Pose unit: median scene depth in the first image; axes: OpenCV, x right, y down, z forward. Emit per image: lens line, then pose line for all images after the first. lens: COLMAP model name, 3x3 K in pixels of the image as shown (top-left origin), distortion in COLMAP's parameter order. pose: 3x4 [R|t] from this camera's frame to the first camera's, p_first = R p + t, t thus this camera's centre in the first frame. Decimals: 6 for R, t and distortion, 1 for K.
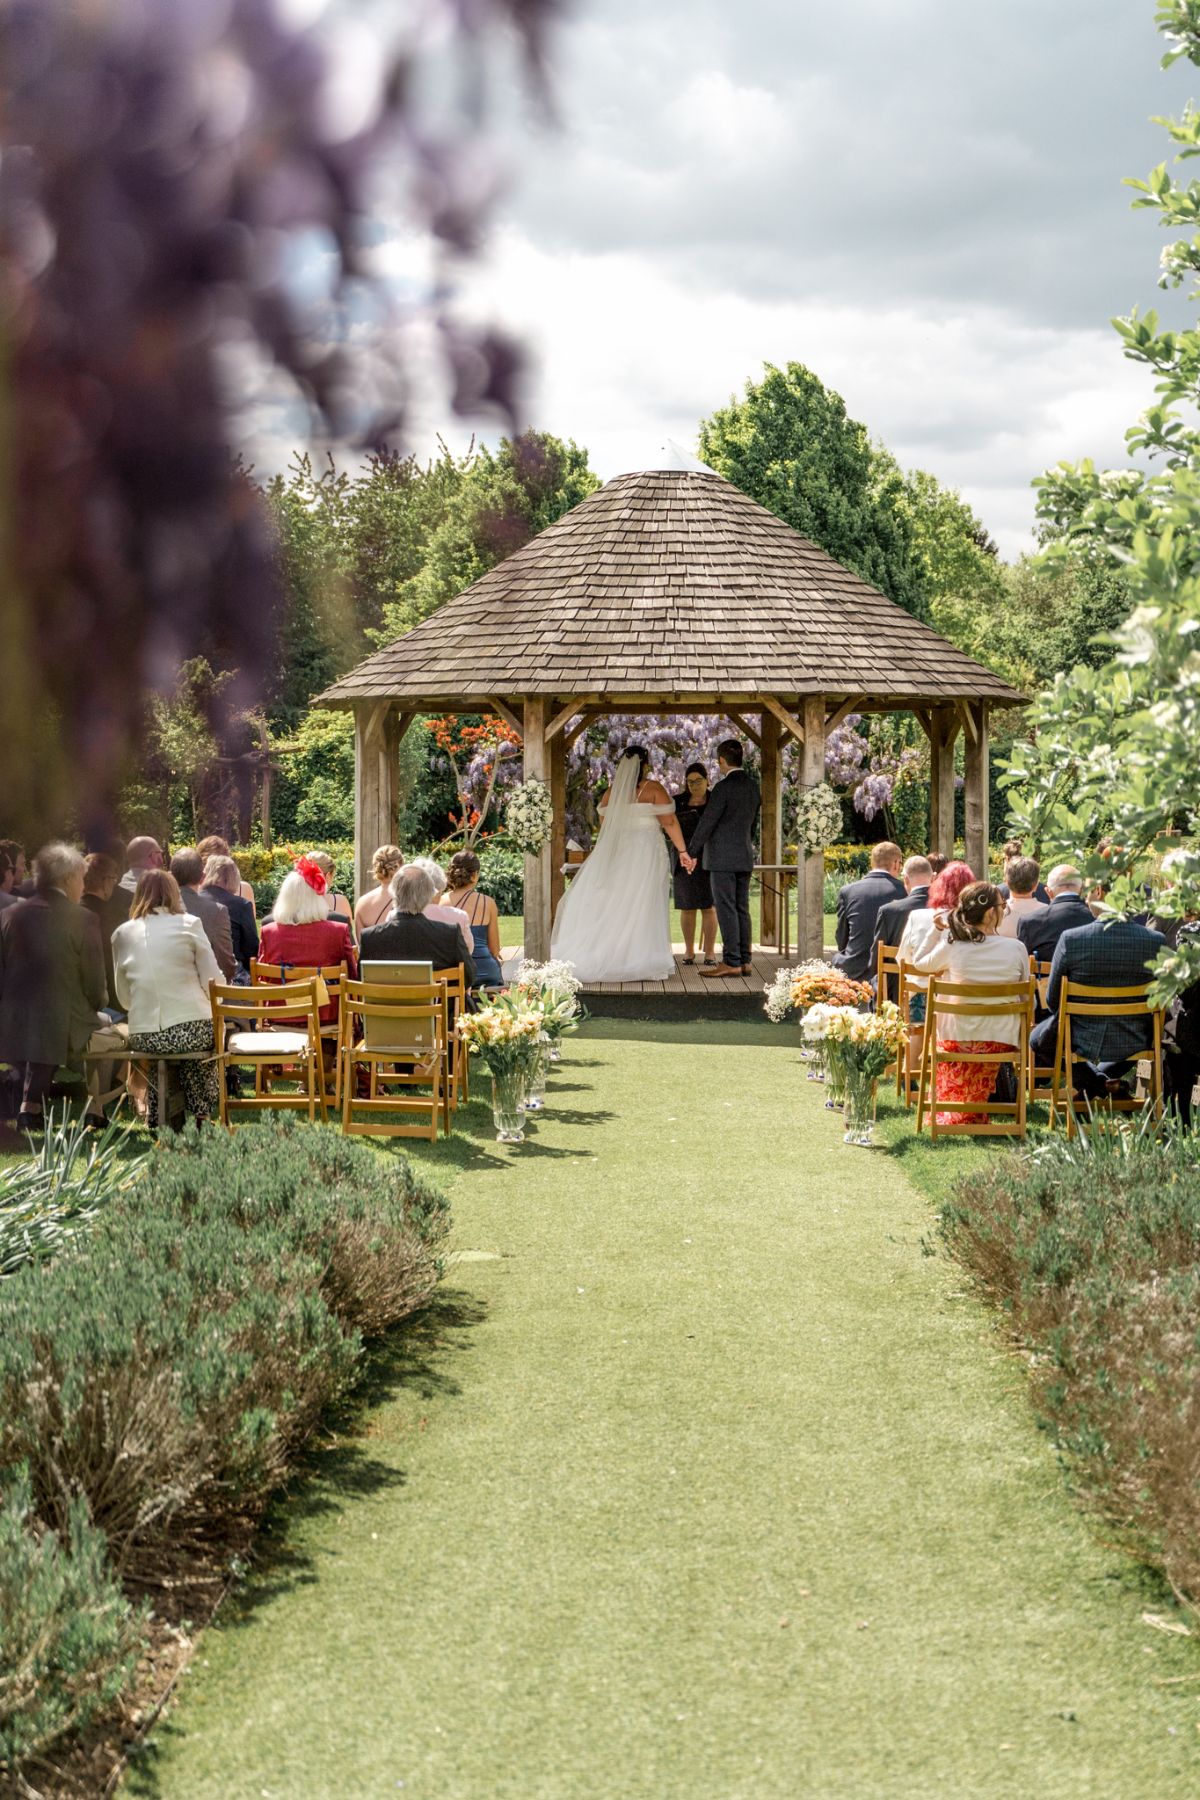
lens RADIAL K [[2496.1, 0, 606.0], [0, 2496.1, 919.4], [0, 0, 1]] dist [0.016501, 0.000000]
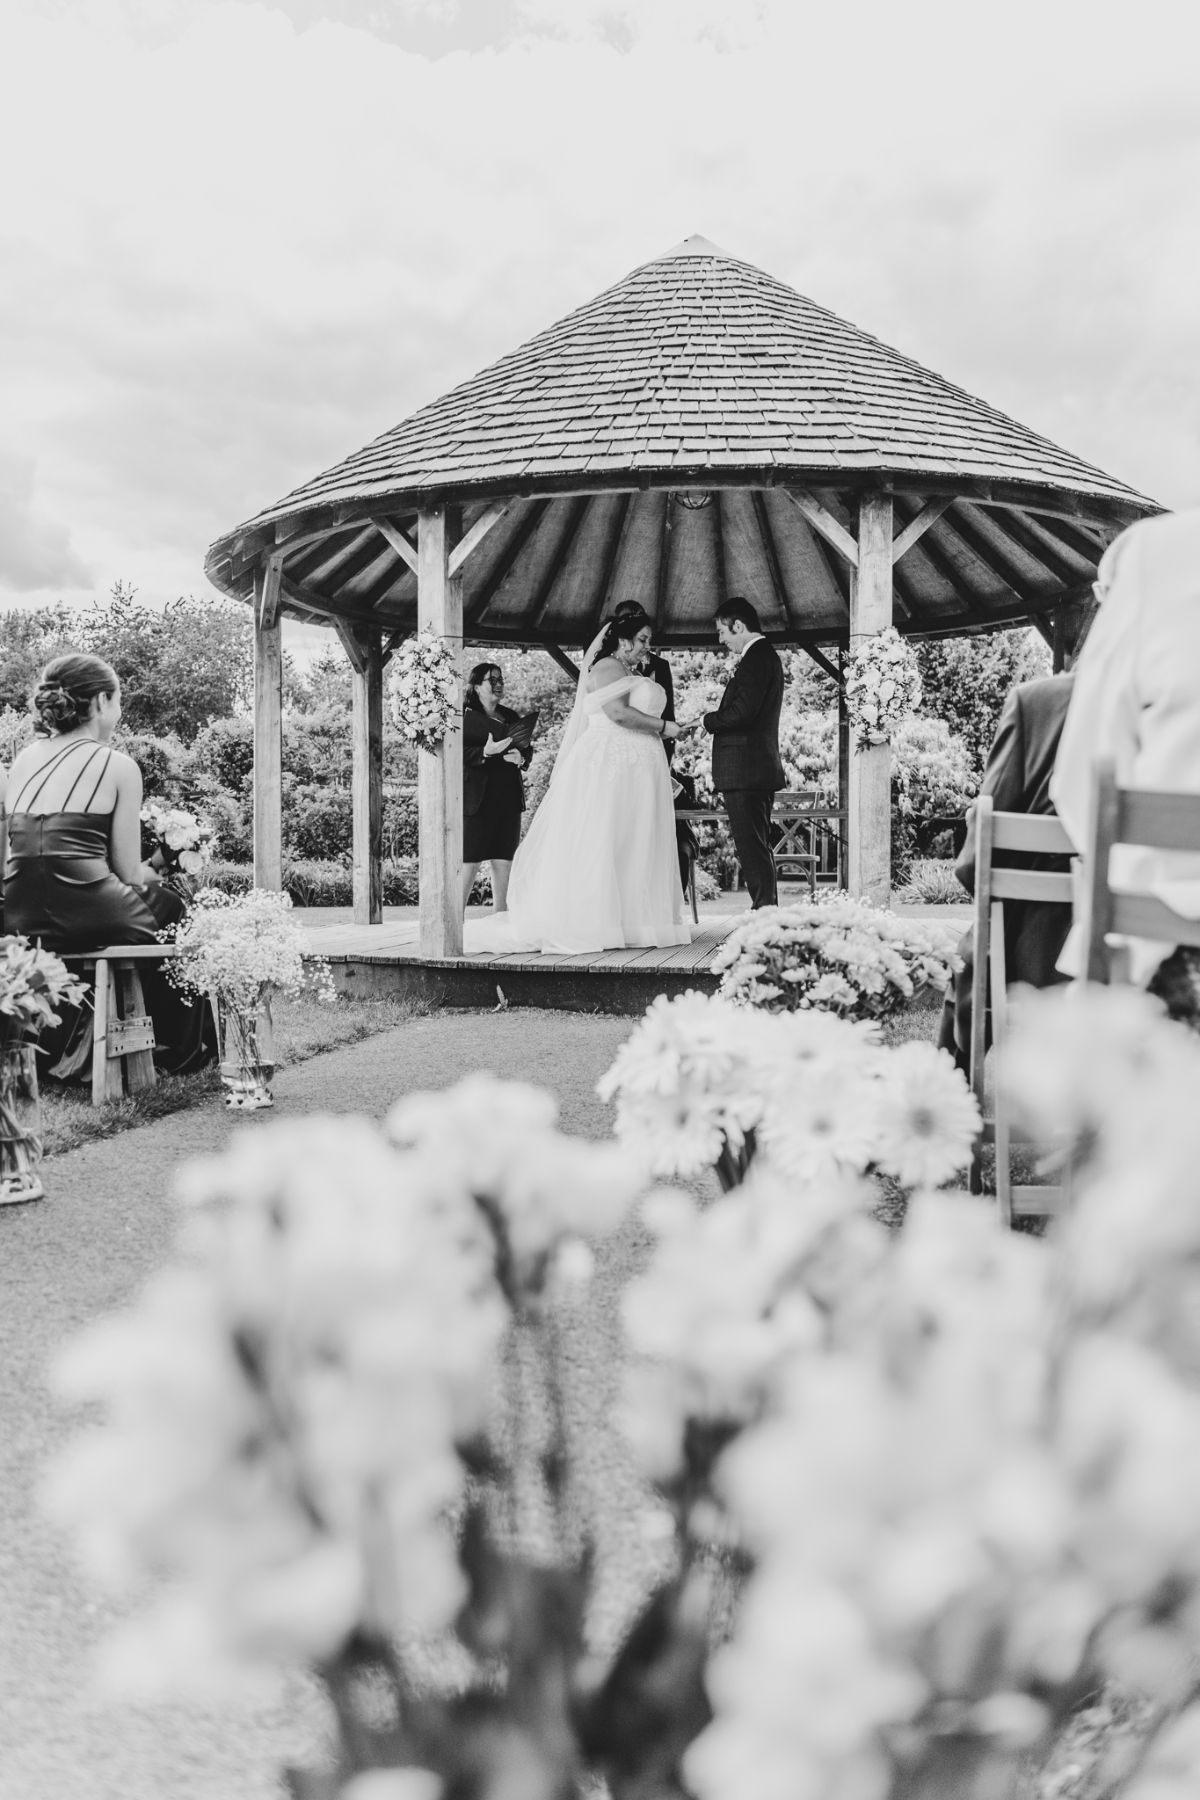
lens RADIAL K [[1572.7, 0, 598.9], [0, 1572.7, 898.8], [0, 0, 1]] dist [-0.016754, -0.003141]
pose [[0.991244, 0.003371, -0.132002, 0.067018], [-0.006114, 0.999774, -0.020382, 0.019681], [0.131904, 0.021010, 0.991040, 0.605451]]
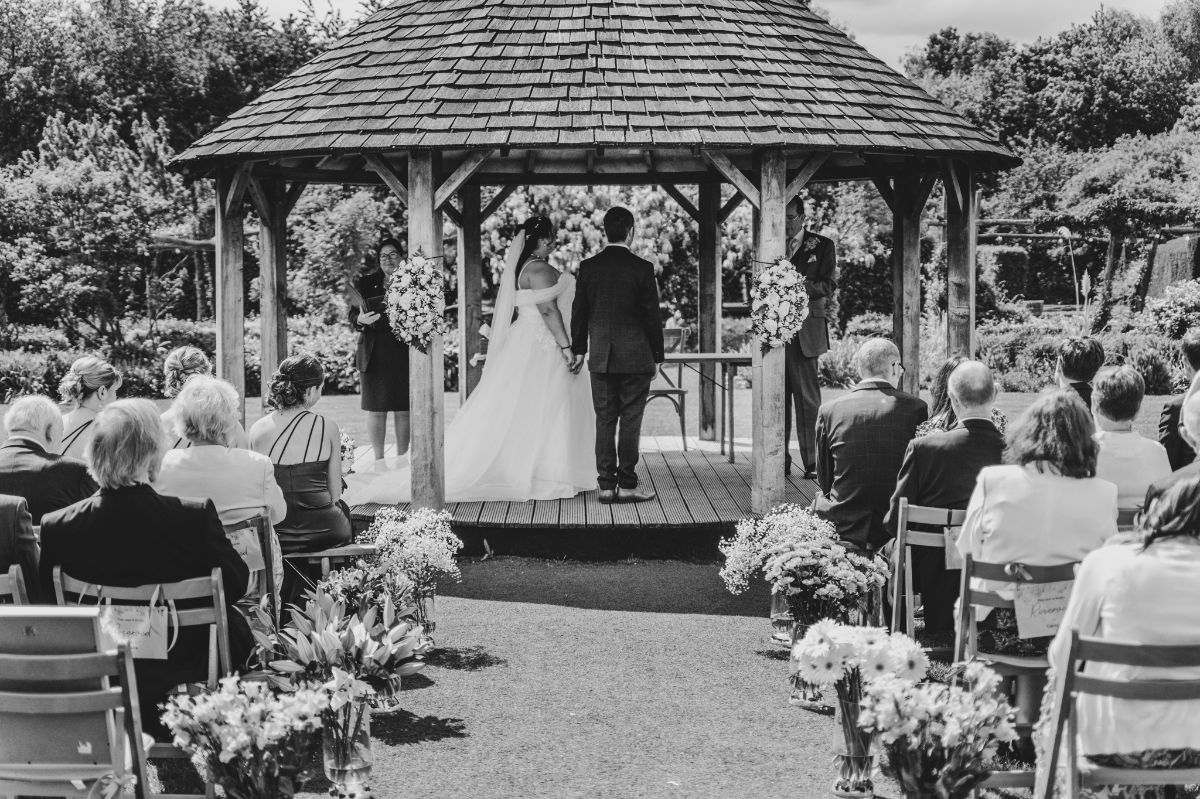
lens RADIAL K [[1984.8, 0, 600.3], [0, 1984.8, 389.7], [0, 0, 1]] dist [-0.009863, 0.000000]
pose [[0.999781, -0.004973, 0.020329, 0.015149], [0.004788, 0.999947, 0.009139, -0.018975], [-0.020374, -0.009040, 0.999752, 0.364677]]
